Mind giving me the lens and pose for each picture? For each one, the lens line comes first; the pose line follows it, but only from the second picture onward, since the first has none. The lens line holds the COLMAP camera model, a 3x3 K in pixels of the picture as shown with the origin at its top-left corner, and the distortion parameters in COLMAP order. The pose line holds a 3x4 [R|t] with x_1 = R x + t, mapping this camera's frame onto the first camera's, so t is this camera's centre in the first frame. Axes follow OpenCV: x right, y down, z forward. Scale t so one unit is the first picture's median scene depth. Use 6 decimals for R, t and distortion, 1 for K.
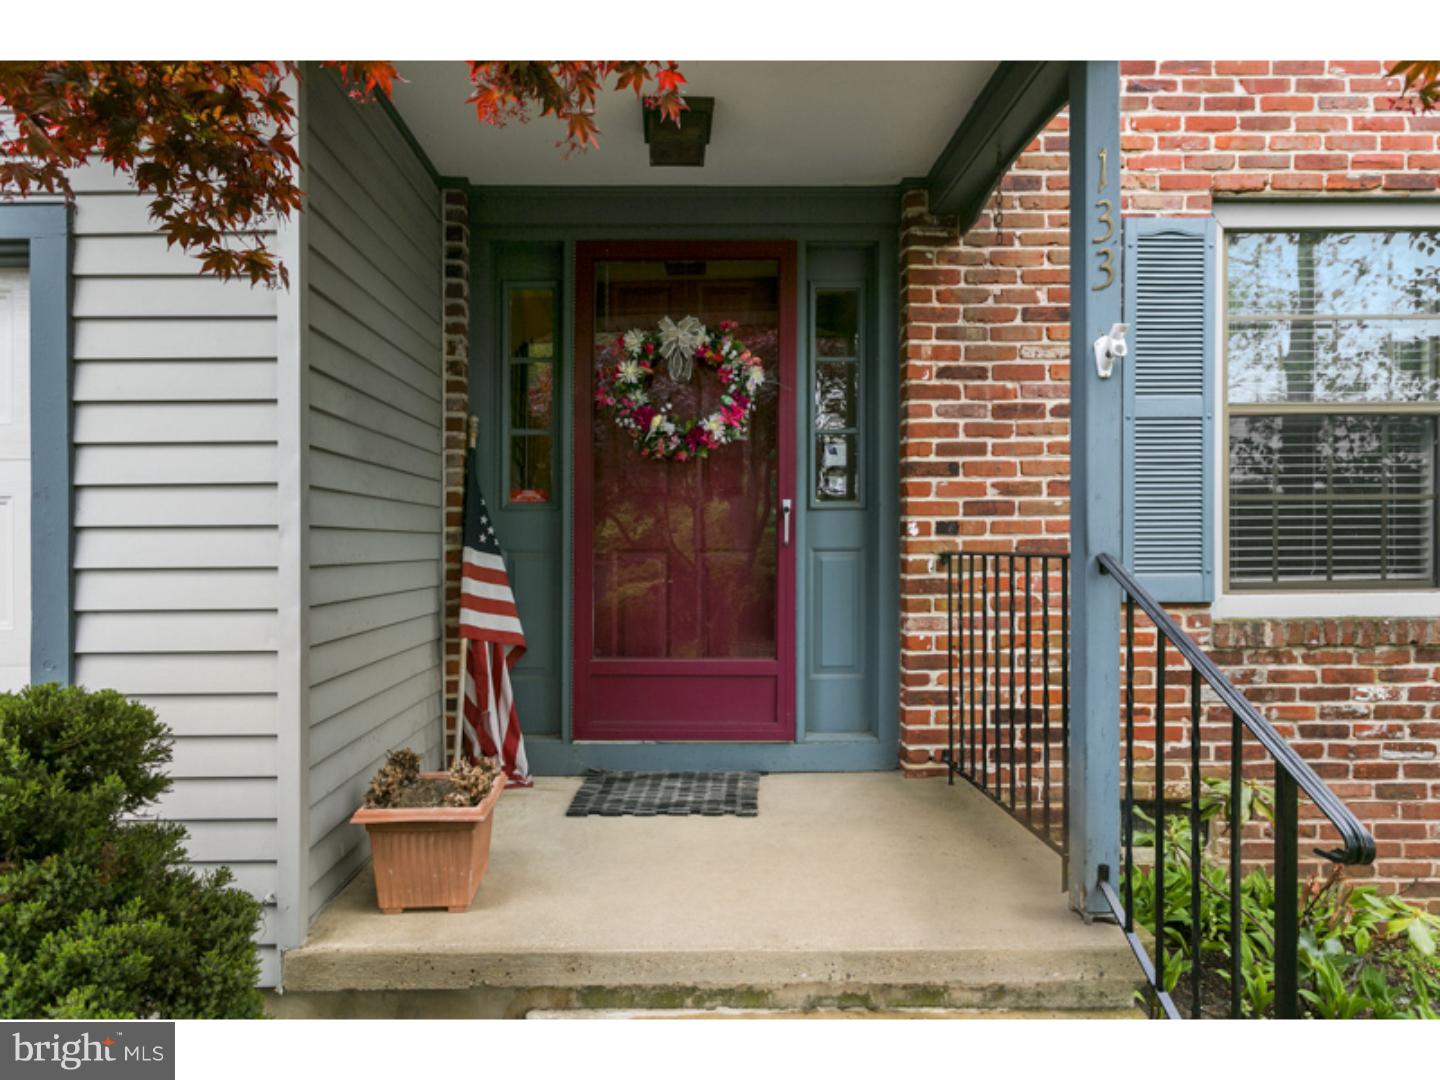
lens RADIAL K [[795.9, 0, 714.7], [0, 795.9, 549.1], [0, 0, 1]] dist [0.004252, -0.000286]
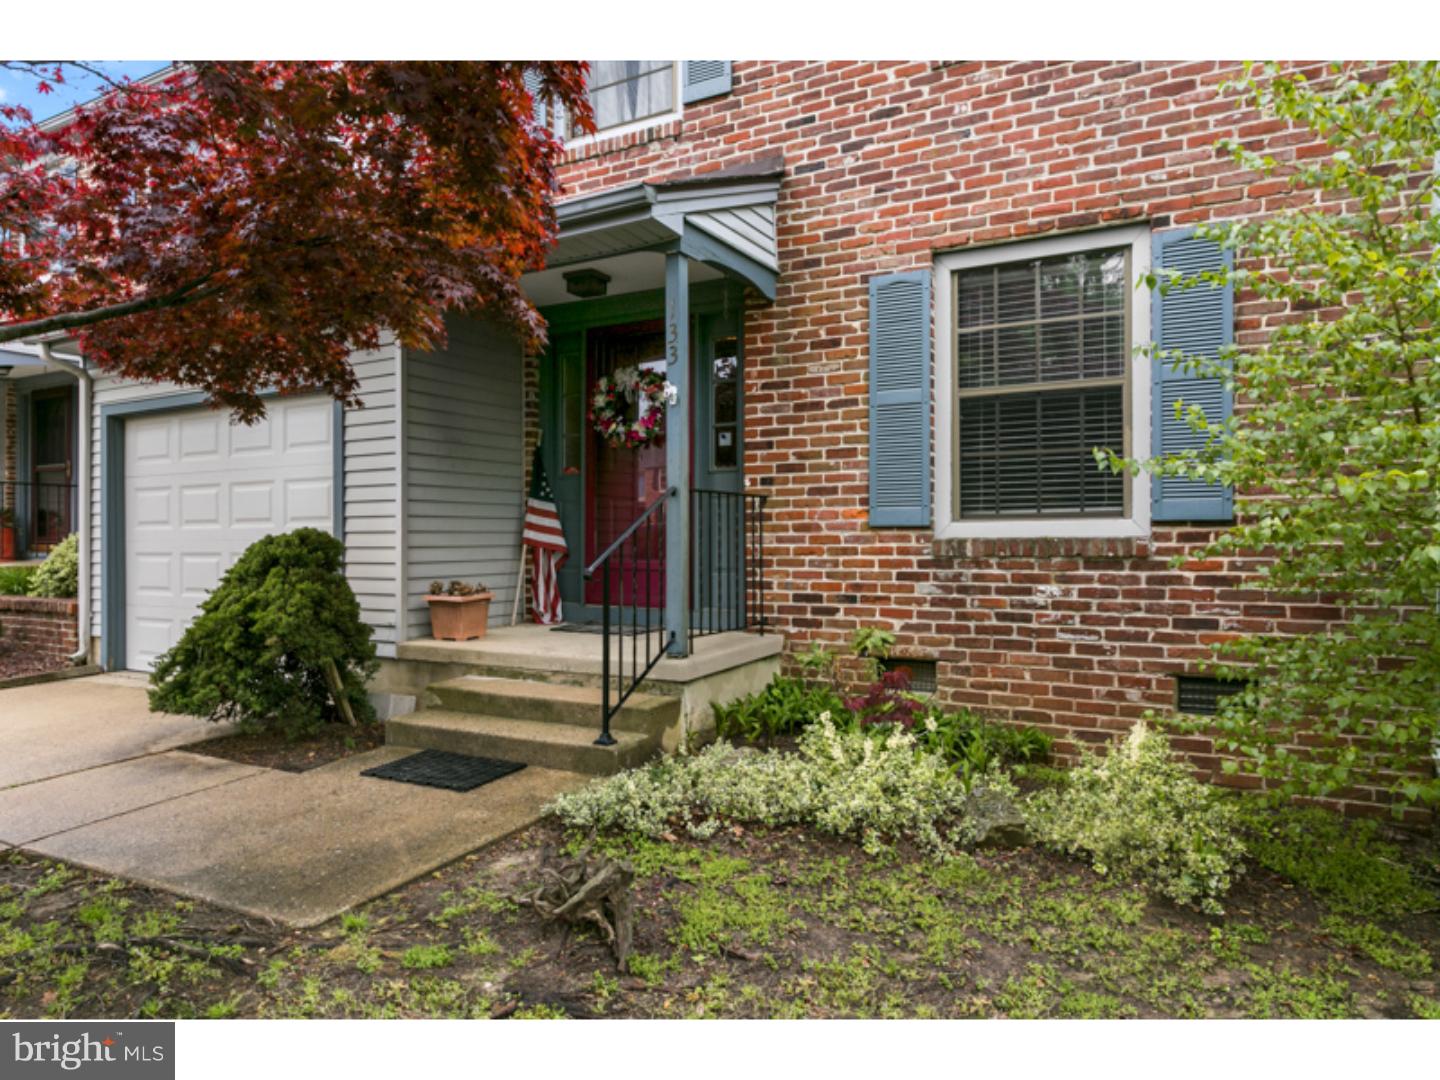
lens RADIAL K [[897.0, 0, 721.1], [0, 897.0, 533.0], [0, 0, 1]] dist [-0.001489, 0.000791]
pose [[0.879650, -0.001344, -0.475620, 1.074211], [0.000293, 0.999997, -0.002284, 0.083122], [0.475622, 0.001870, 0.879648, -0.656010]]
